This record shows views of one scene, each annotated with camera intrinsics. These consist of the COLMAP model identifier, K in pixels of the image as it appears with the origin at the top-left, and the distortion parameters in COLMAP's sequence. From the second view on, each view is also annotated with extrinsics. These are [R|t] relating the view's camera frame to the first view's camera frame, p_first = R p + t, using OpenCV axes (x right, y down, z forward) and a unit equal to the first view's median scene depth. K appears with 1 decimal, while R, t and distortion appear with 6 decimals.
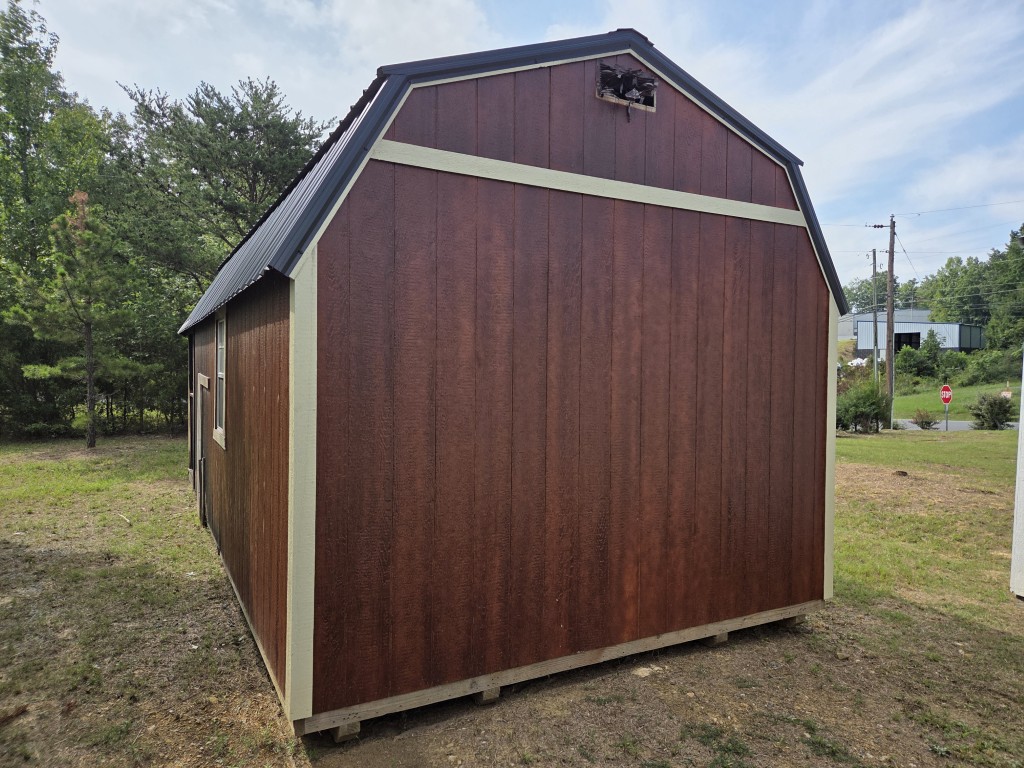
lens RADIAL K [[679.3, 0, 513.1], [0, 679.3, 376.9], [0, 0, 1]] dist [0.094991, -0.100492]
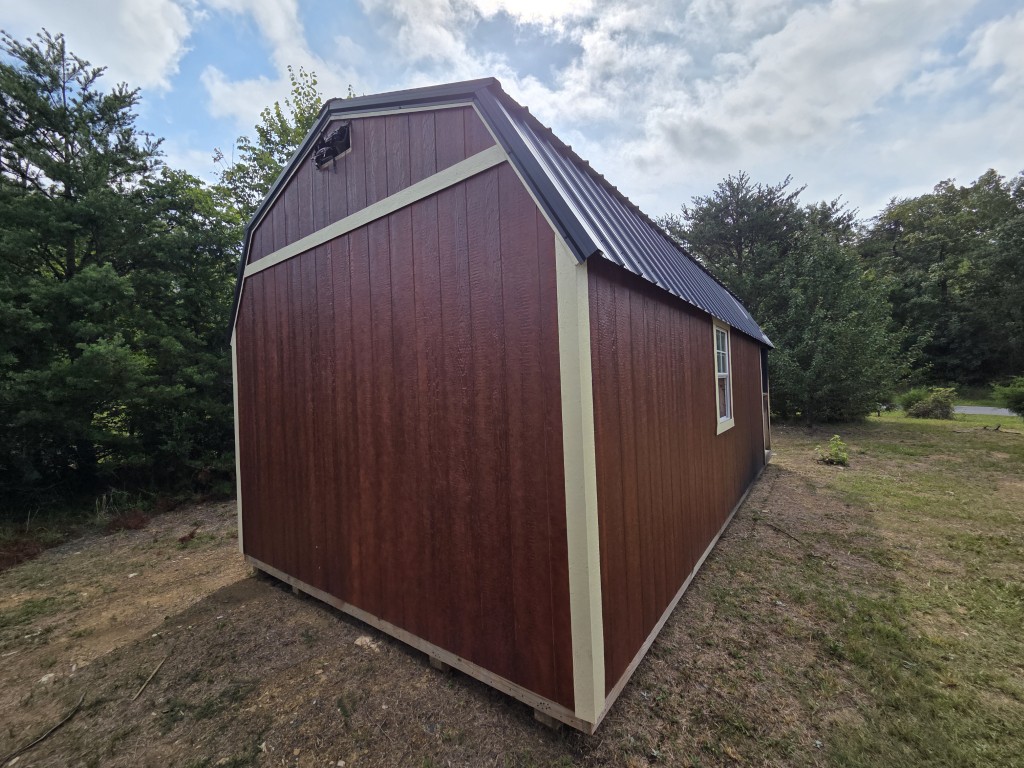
lens RADIAL K [[427.0, 0, 512.0], [0, 427.0, 384.0], [0, 0, 1]] dist [0.001920, 0.000101]
pose [[0.407187, -0.038809, -0.912520, 0.909463], [0.029330, 0.999137, -0.029405, 0.031472], [0.912874, -0.014791, 0.407974, 0.905484]]
